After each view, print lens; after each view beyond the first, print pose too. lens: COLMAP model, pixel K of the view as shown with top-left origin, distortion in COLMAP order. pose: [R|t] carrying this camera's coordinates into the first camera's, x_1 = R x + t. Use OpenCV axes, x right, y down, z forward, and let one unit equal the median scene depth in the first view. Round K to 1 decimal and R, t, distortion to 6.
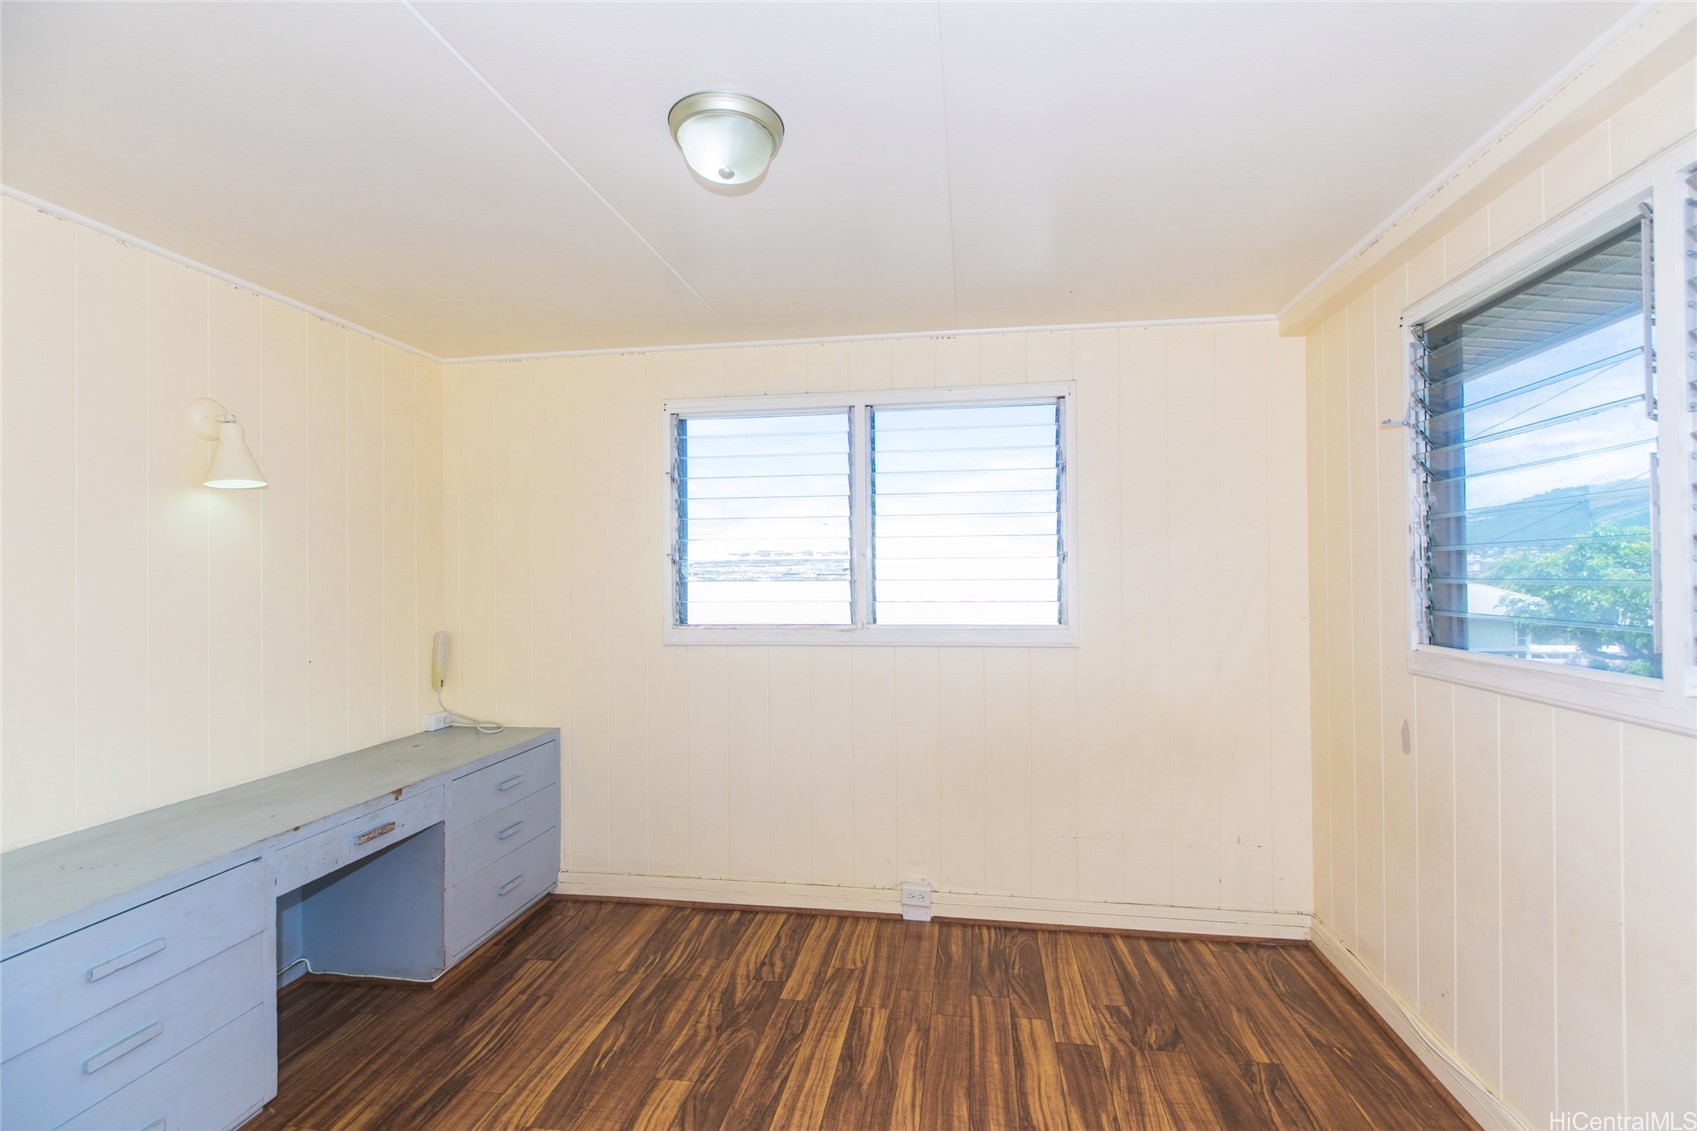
lens RADIAL K [[750.8, 0, 856.1], [0, 750.8, 575.3], [0, 0, 1]] dist [0.002834, -0.000155]
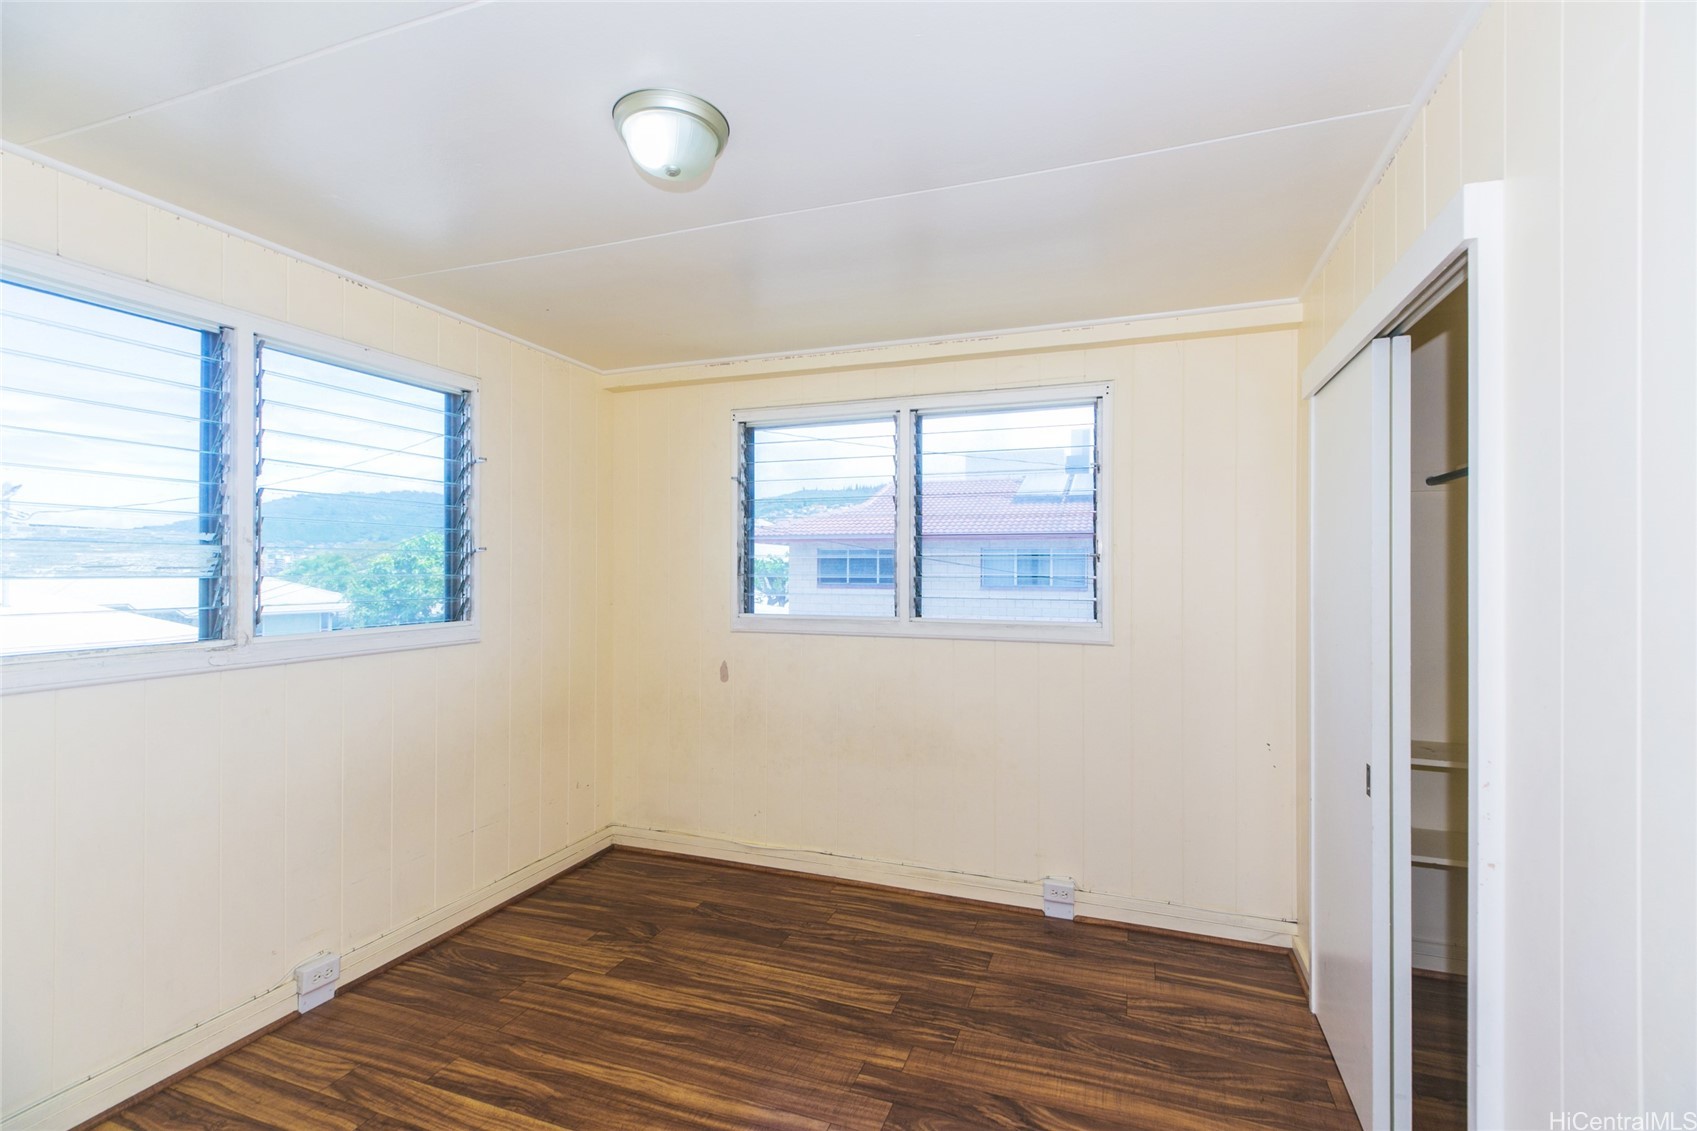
lens RADIAL K [[755.4, 0, 846.4], [0, 755.4, 562.8], [0, 0, 1]] dist [0.007978, -0.000662]
pose [[0.213719, 0.016496, 0.976756, -0.751571], [-0.004093, 0.999864, -0.015990, 0.003509], [-0.976887, -0.000580, 0.213758, 0.360822]]
